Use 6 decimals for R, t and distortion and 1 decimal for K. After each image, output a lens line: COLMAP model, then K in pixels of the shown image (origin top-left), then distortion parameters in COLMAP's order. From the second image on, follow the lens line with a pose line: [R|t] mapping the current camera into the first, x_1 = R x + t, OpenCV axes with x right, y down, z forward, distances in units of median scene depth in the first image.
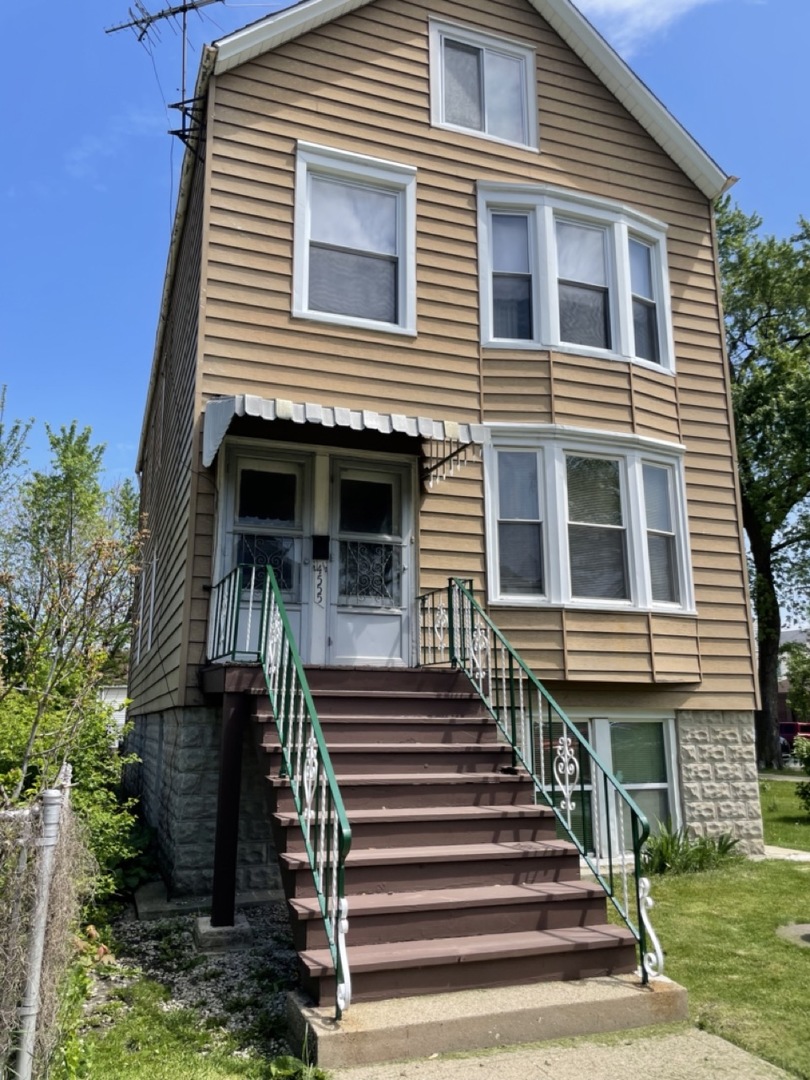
lens RADIAL K [[814.6, 0, 396.8], [0, 814.6, 540.3], [0, 0, 1]] dist [0.081479, -0.112253]
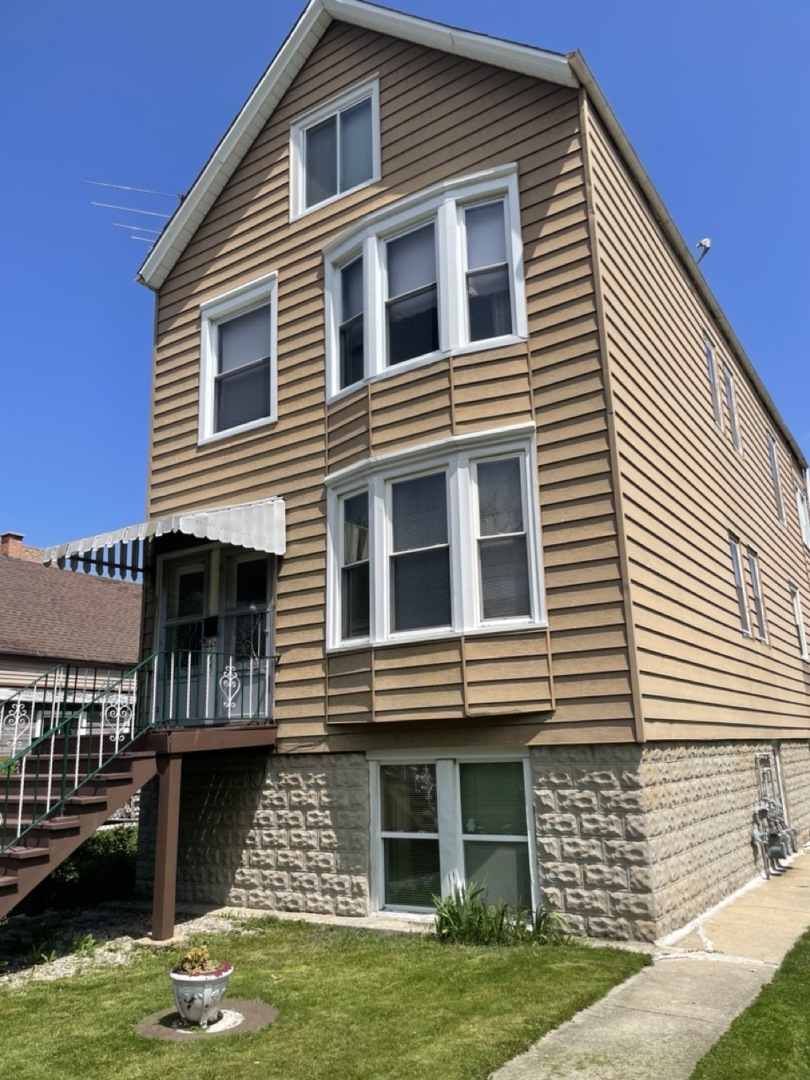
lens RADIAL K [[814.6, 0, 404.7], [0, 814.6, 540.0], [0, 0, 1]] dist [0.081479, -0.112253]
pose [[0.607635, -0.215877, -0.764315, 0.938905], [0.206138, 0.972238, -0.110723, 0.069382], [0.766999, -0.090275, 0.635266, 0.398281]]
